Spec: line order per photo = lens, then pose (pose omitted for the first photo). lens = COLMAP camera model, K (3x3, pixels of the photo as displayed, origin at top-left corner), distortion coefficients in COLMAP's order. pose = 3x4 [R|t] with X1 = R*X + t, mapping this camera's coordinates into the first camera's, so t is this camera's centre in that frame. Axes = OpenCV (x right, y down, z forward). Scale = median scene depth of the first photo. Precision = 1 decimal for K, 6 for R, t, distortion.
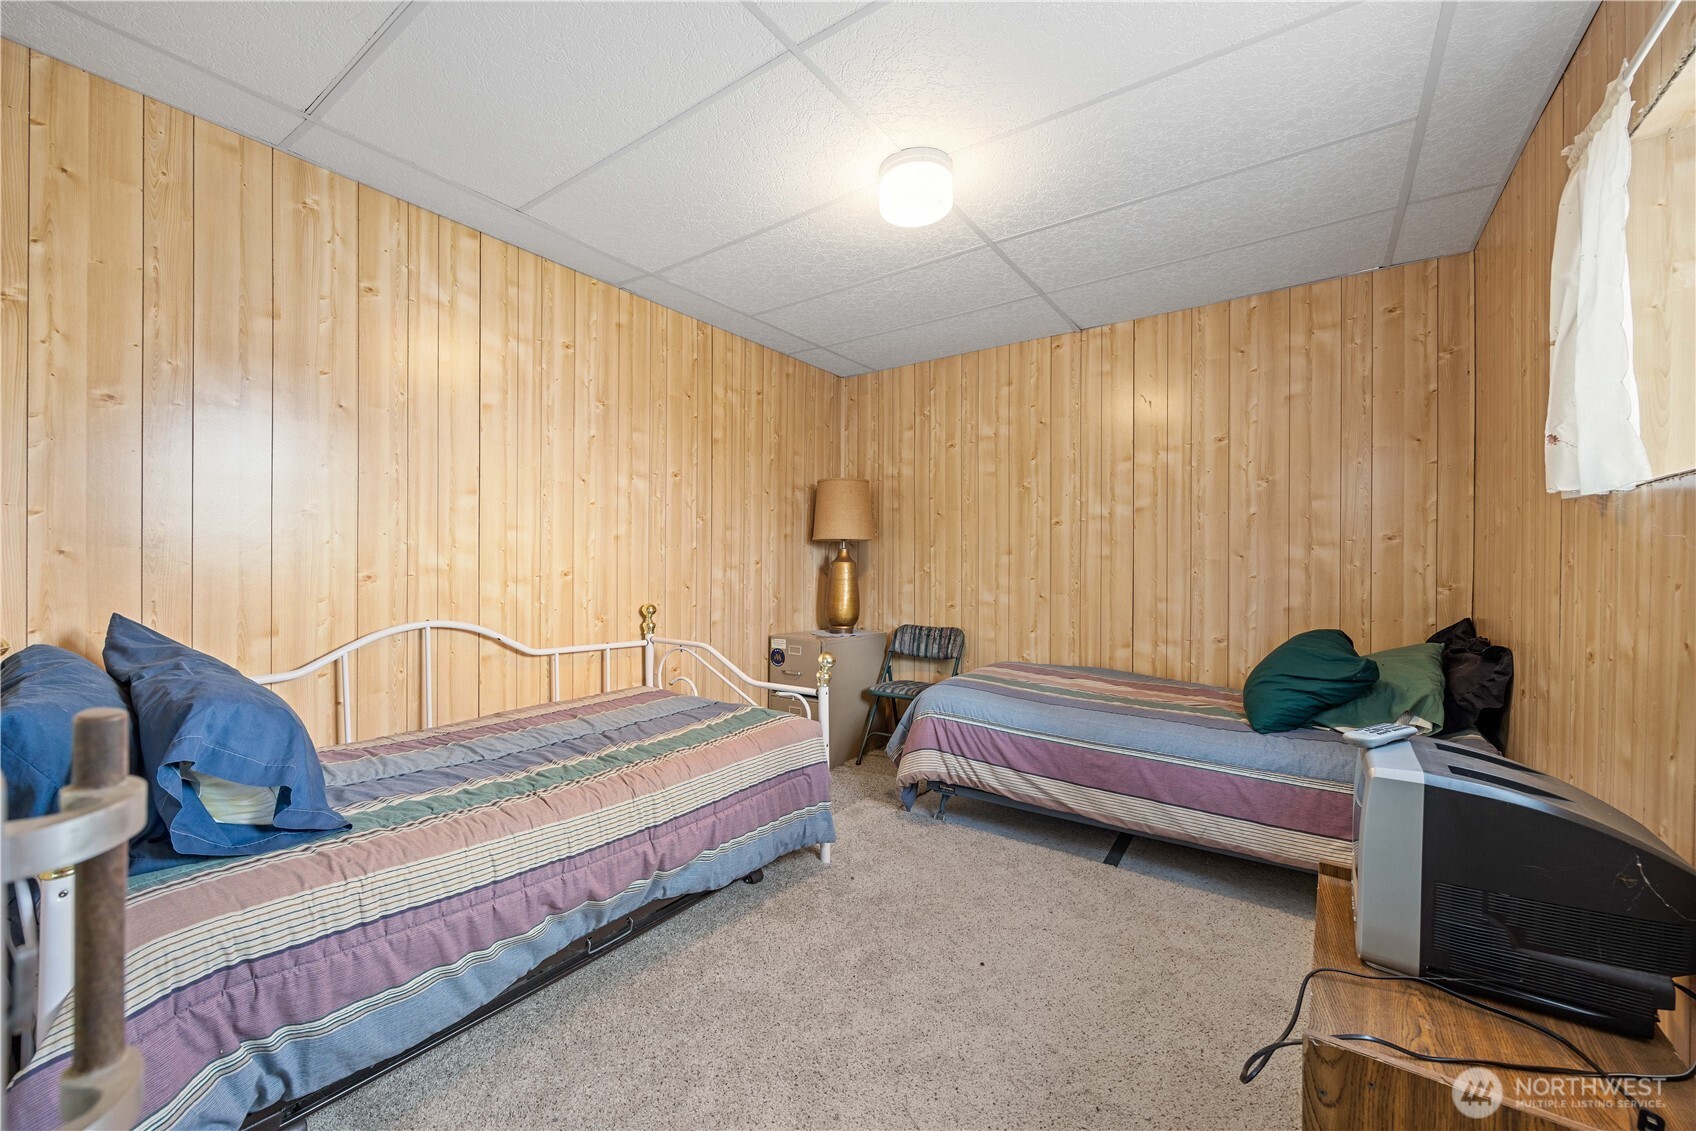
lens RADIAL K [[644.9, 0, 837.5], [0, 644.9, 567.7], [0, 0, 1]] dist [-0.002301, -0.001046]
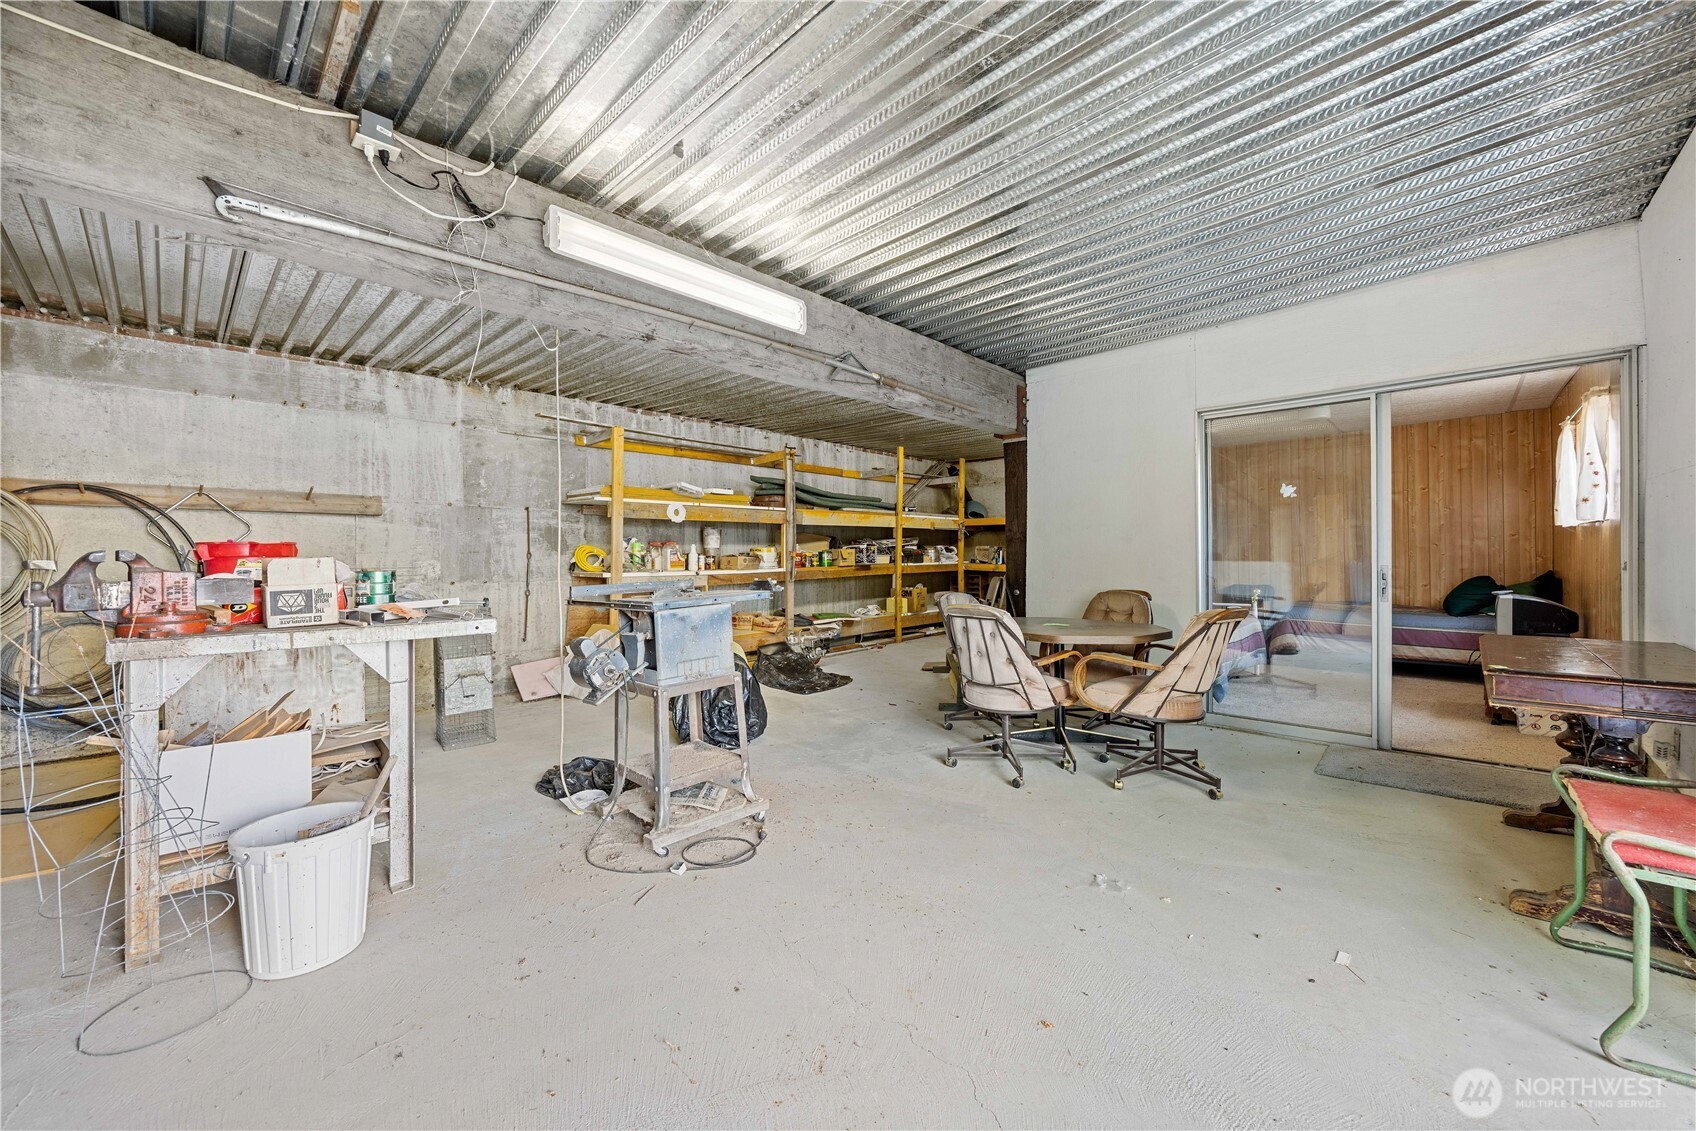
lens RADIAL K [[644.9, 0, 859.4], [0, 644.9, 561.2], [0, 0, 1]] dist [-0.002301, -0.001046]
pose [[0.993548, -0.021057, -0.111436, -1.068260], [0.021308, 0.999772, 0.001057, -0.007182], [0.111389, -0.003425, 0.993771, -1.369006]]
